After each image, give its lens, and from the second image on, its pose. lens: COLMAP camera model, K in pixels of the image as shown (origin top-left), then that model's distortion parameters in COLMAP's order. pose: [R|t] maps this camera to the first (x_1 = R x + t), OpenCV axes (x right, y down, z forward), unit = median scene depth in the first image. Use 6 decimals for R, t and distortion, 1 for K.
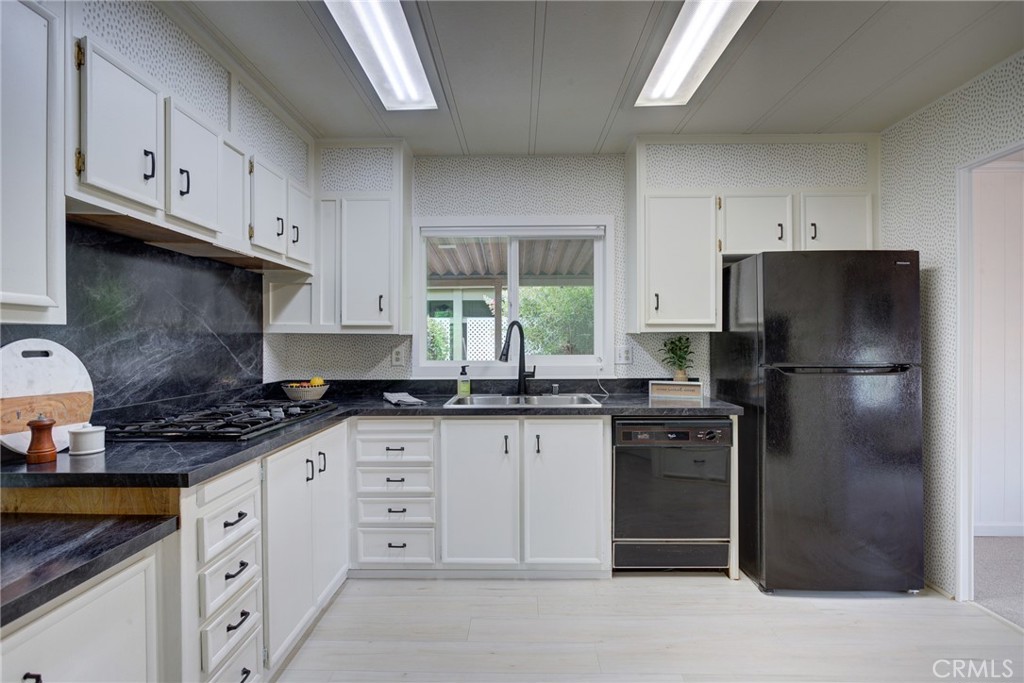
lens RADIAL K [[503.7, 0, 513.6], [0, 503.7, 339.1], [0, 0, 1]] dist [-0.021700, 0.010766]
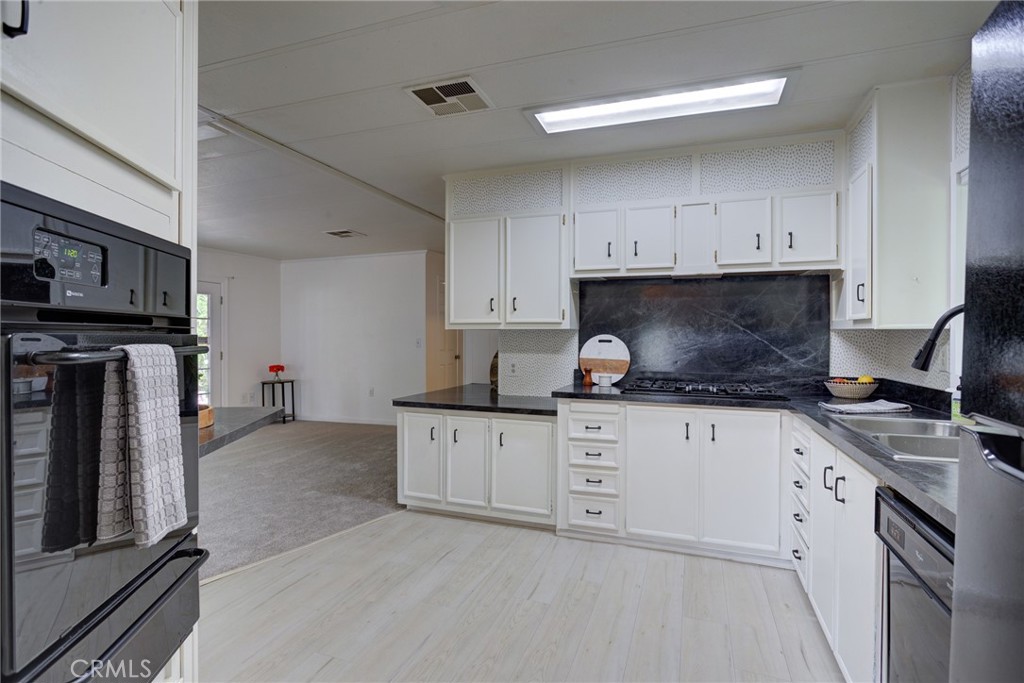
lens RADIAL K [[503.7, 0, 513.6], [0, 503.7, 339.1], [0, 0, 1]] dist [-0.021700, 0.010766]
pose [[-0.322077, -0.004463, -0.946703, 1.011890], [-0.004069, 0.999986, -0.003329, 0.021631], [0.946705, 0.002780, -0.322091, 0.986885]]
